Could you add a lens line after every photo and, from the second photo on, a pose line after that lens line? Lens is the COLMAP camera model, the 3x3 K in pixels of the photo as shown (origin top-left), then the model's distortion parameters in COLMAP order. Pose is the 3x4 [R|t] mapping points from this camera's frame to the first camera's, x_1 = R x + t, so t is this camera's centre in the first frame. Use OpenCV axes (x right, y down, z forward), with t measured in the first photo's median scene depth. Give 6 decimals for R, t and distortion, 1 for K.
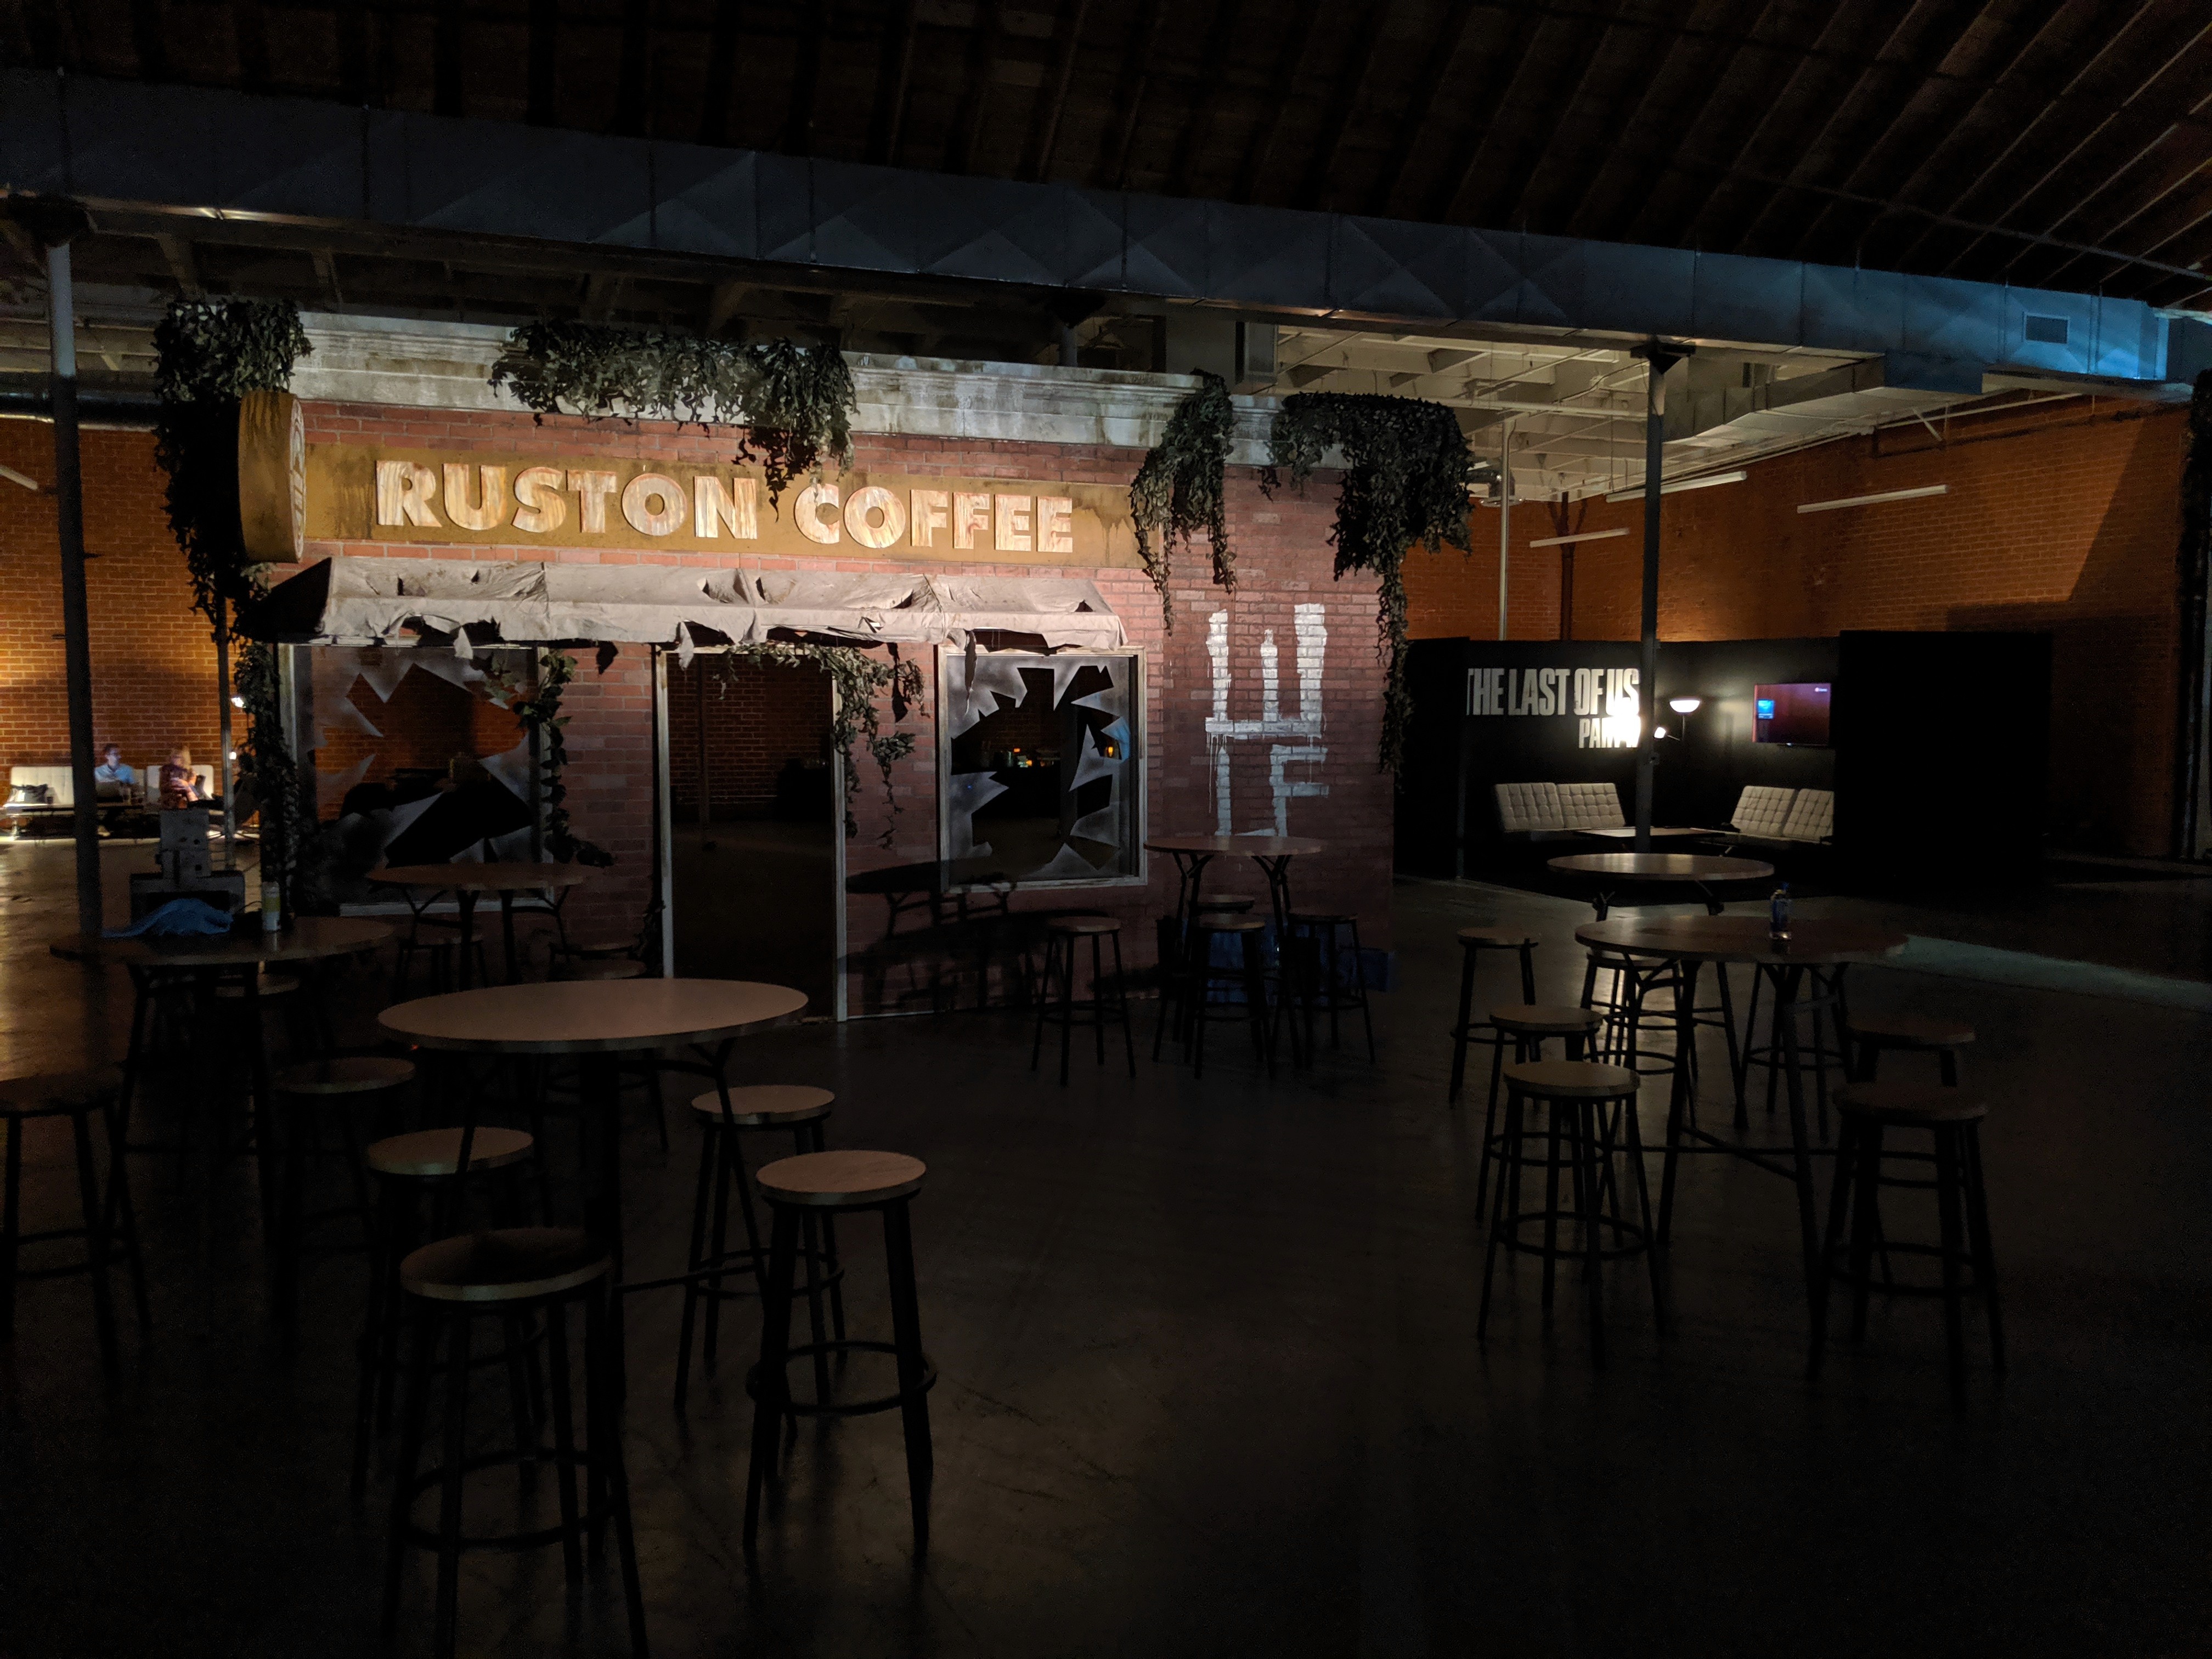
lens RADIAL K [[1737.2, 0, 1111.6], [0, 1737.2, 837.2], [0, 0, 1]] dist [0.028698, -0.006536]
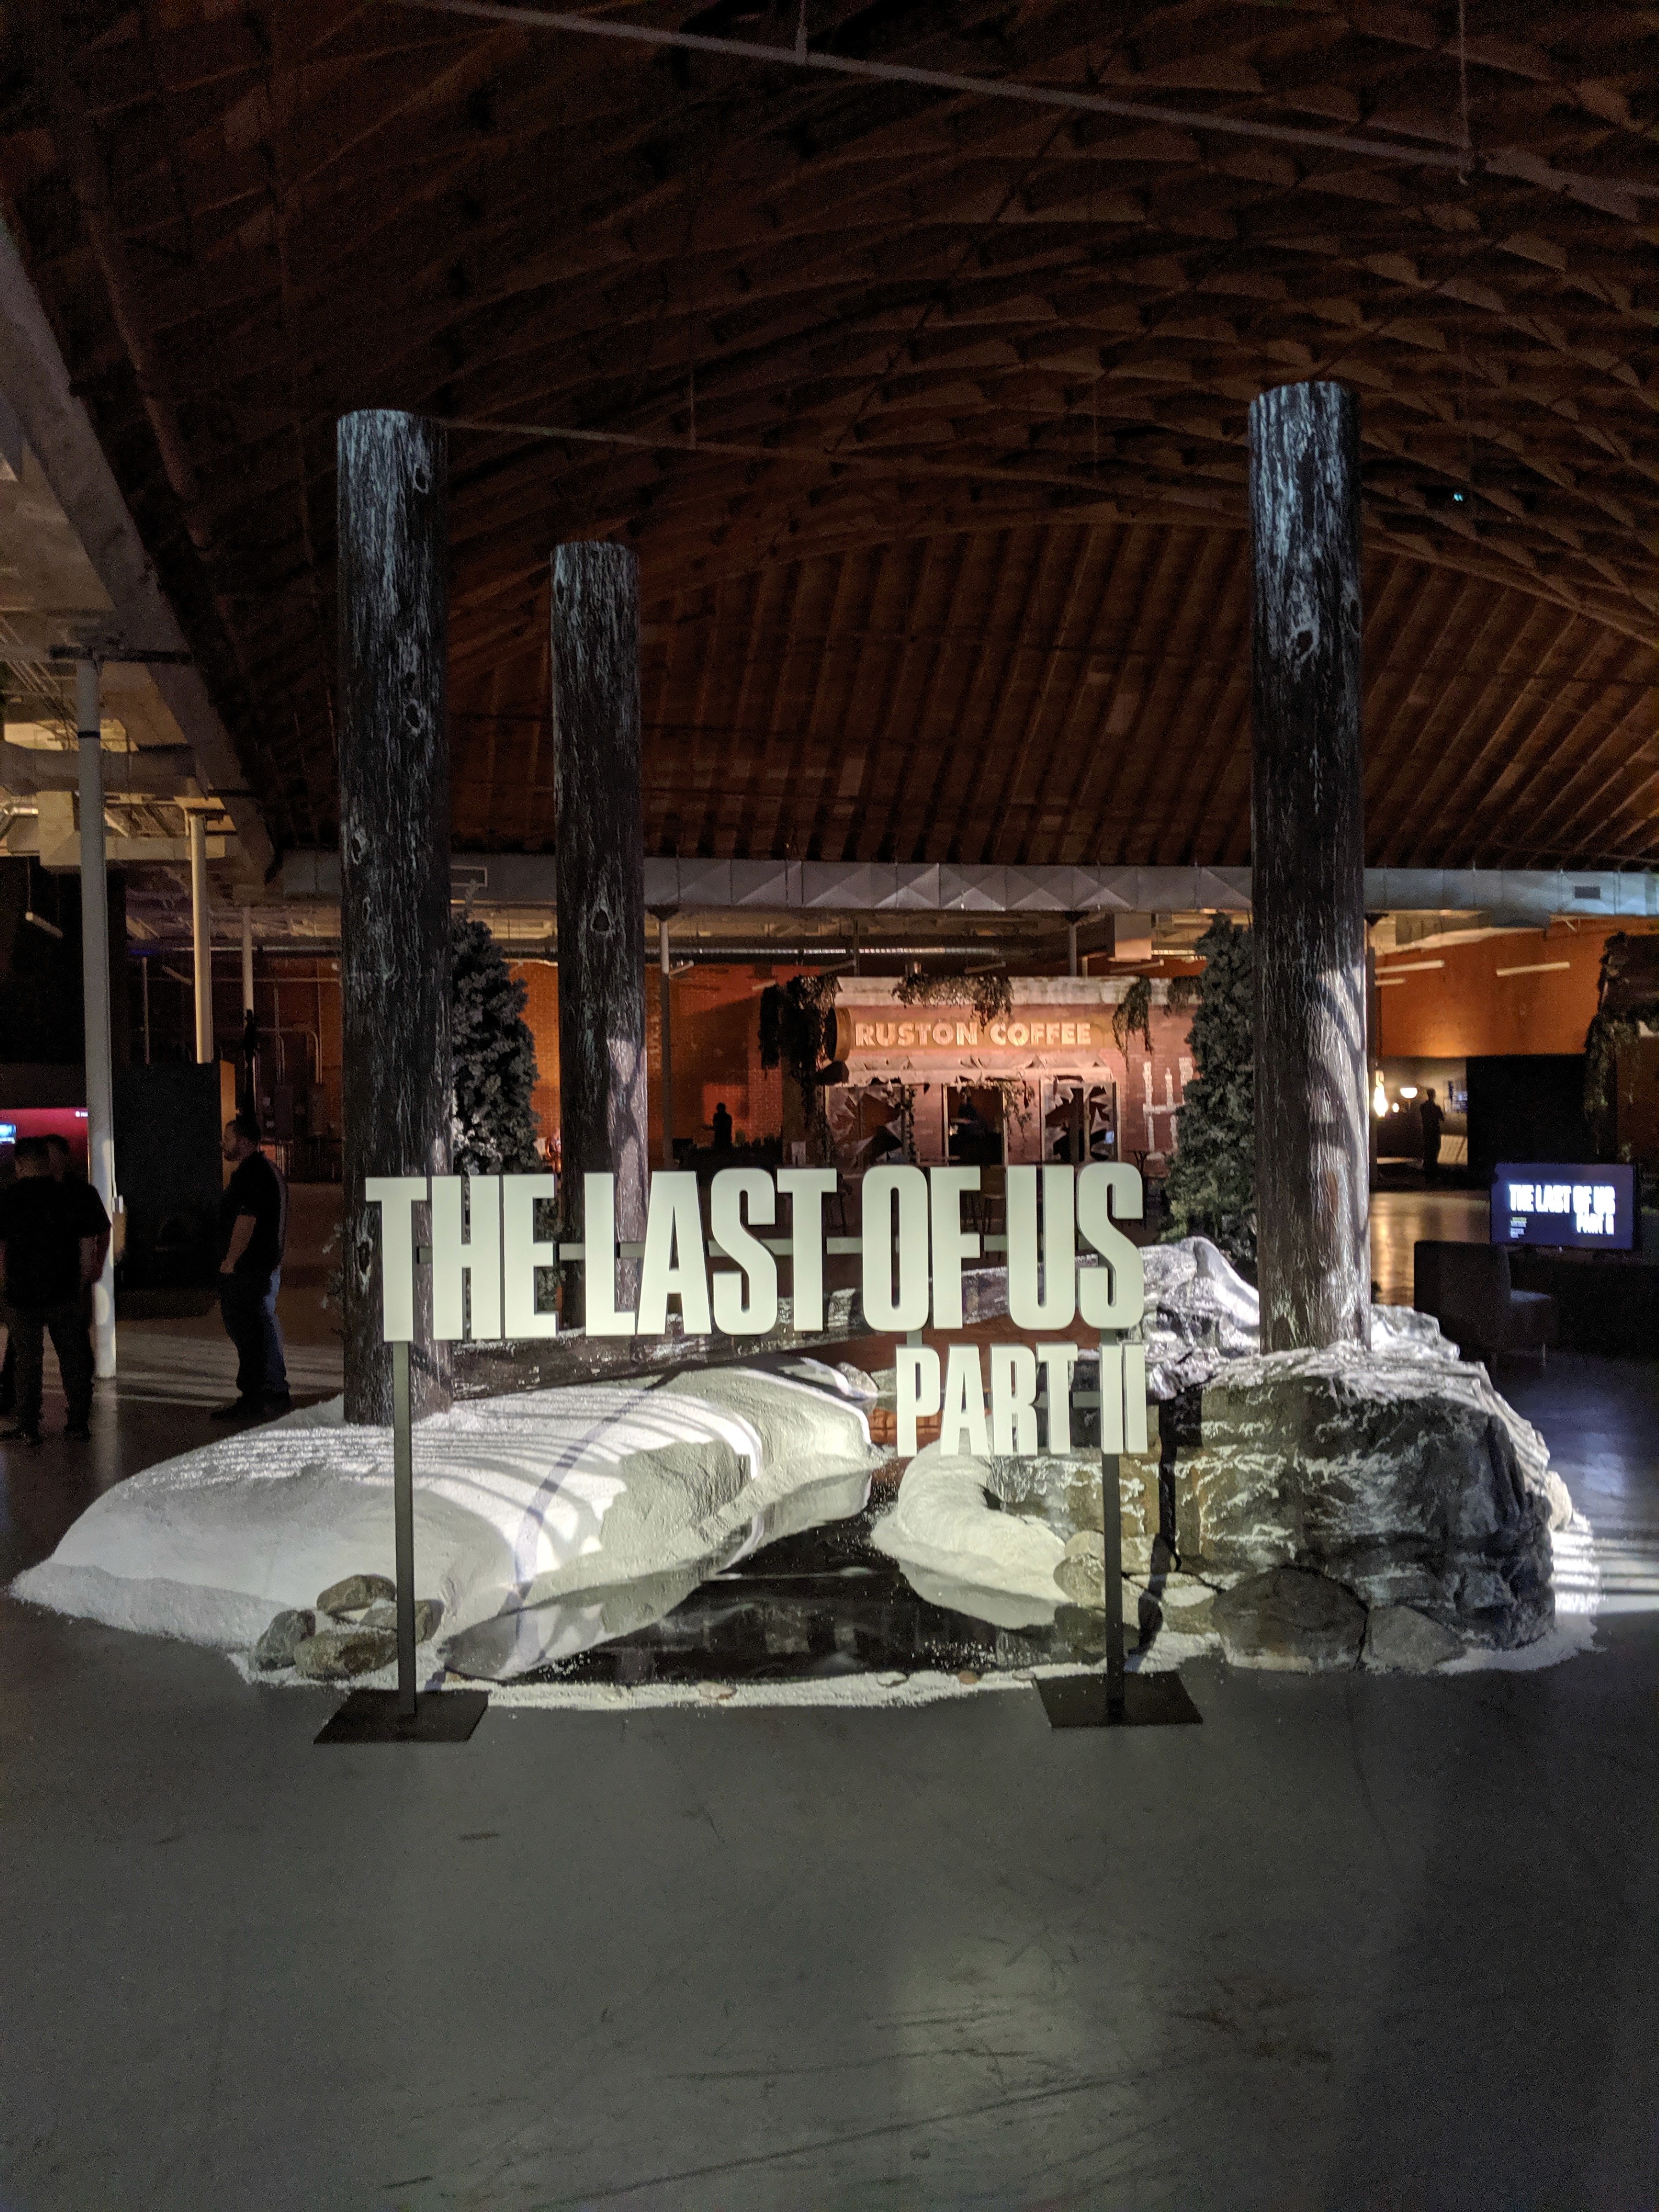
lens RADIAL K [[1737.2, 0, 807.4], [0, 1737.2, 1102.1], [0, 0, 1]] dist [0.028698, -0.006536]
pose [[0.991404, -0.018260, -0.129556, -0.109955], [0.009269, 0.997528, -0.069663, 0.106124], [0.130508, 0.067863, 0.989122, -1.685791]]
